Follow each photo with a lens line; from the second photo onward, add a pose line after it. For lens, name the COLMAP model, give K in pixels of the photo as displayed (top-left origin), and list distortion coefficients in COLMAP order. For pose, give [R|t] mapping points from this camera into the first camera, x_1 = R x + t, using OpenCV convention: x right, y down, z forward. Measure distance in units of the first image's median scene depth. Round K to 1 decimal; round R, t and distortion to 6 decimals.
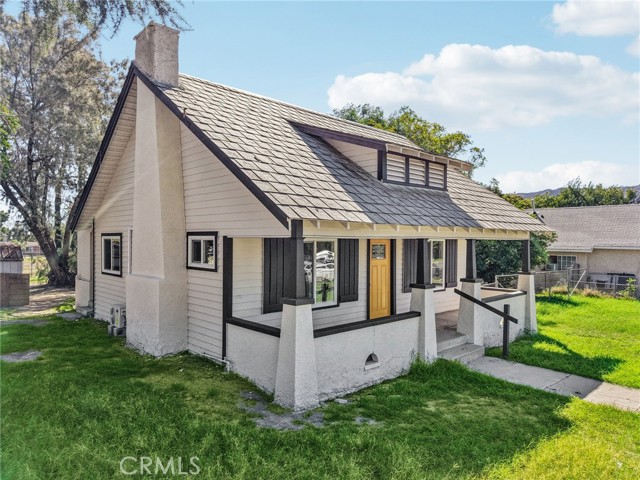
lens RADIAL K [[426.5, 0, 318.6], [0, 426.5, 244.3], [0, 0, 1]] dist [0.039925, -0.041275]
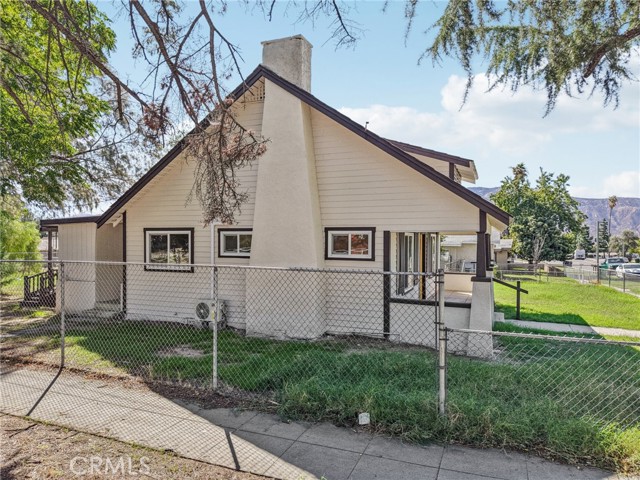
lens RADIAL K [[426.5, 0, 318.6], [0, 426.5, 244.3], [0, 0, 1]] dist [0.039925, -0.041275]
pose [[0.914061, -0.005772, 0.405535, -0.894445], [0.003254, 0.999971, 0.006900, 0.009135], [-0.405563, -0.004987, 0.914053, -0.026628]]
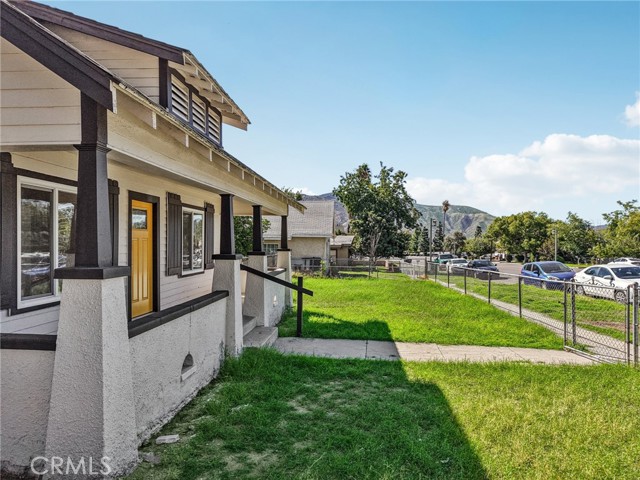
lens RADIAL K [[426.5, 0, 318.6], [0, 426.5, 244.3], [0, 0, 1]] dist [0.039925, -0.041275]
pose [[0.749067, -0.005317, 0.662473, -0.160408], [0.003038, 0.999985, 0.004591, 0.081481], [-0.662487, -0.001426, 0.749072, 0.362207]]
